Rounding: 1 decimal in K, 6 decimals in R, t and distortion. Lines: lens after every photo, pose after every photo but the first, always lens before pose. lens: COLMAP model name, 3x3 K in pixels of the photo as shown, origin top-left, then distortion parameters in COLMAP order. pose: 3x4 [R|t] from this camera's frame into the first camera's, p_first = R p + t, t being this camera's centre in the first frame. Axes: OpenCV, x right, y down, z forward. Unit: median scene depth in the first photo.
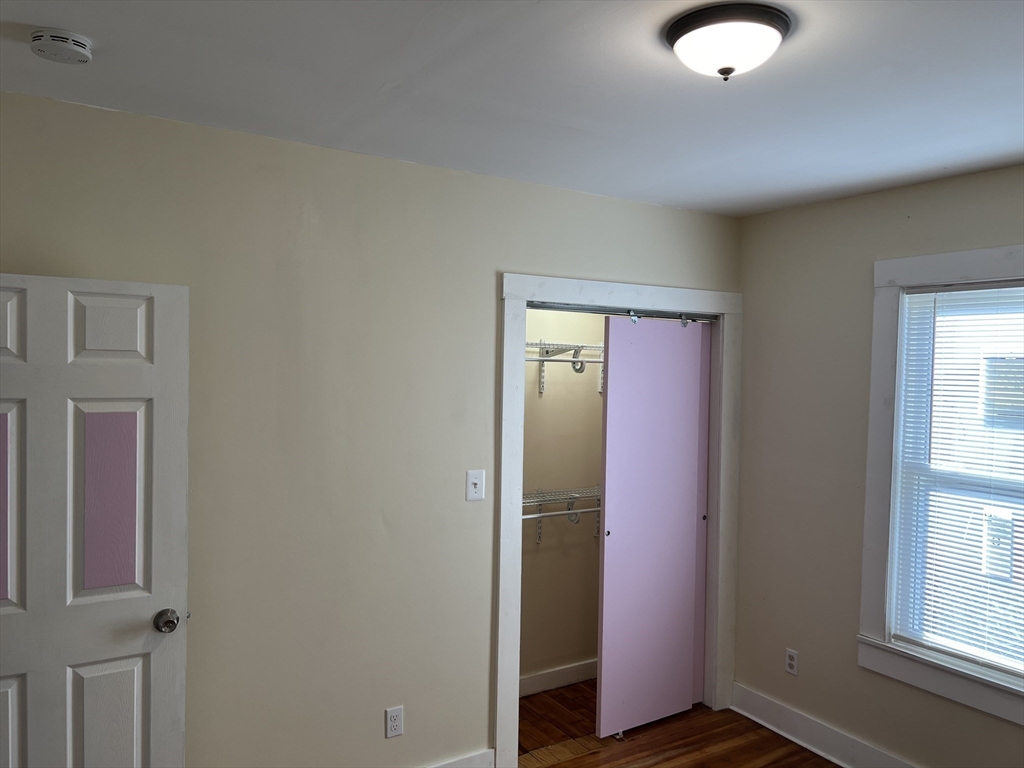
lens RADIAL K [[761.8, 0, 512.4], [0, 761.8, 380.5], [0, 0, 1]] dist [0.056314, -0.063033]
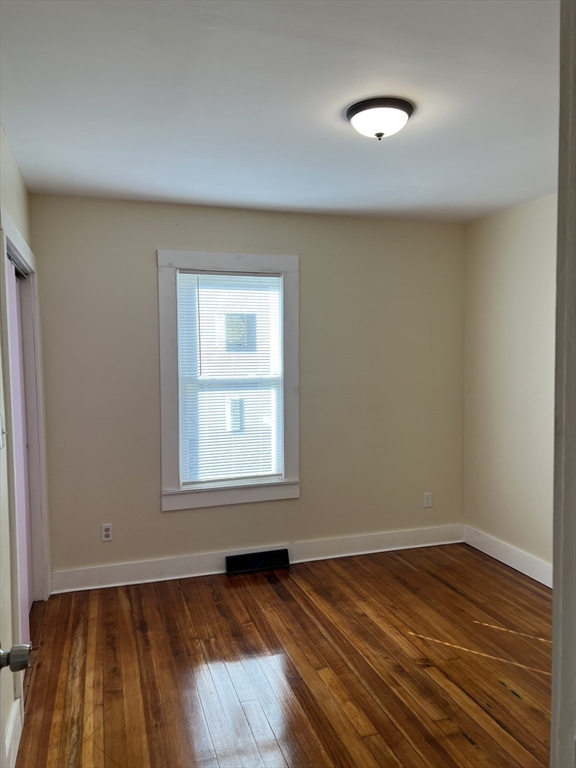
lens RADIAL K [[571.4, 0, 291.6], [0, 571.4, 382.3], [0, 0, 1]] dist [0.056314, -0.063033]
pose [[0.251542, -0.070458, 0.965278, -0.589479], [0.038742, 0.997280, 0.062698, 0.049037], [-0.967071, 0.021626, 0.253588, 0.455474]]
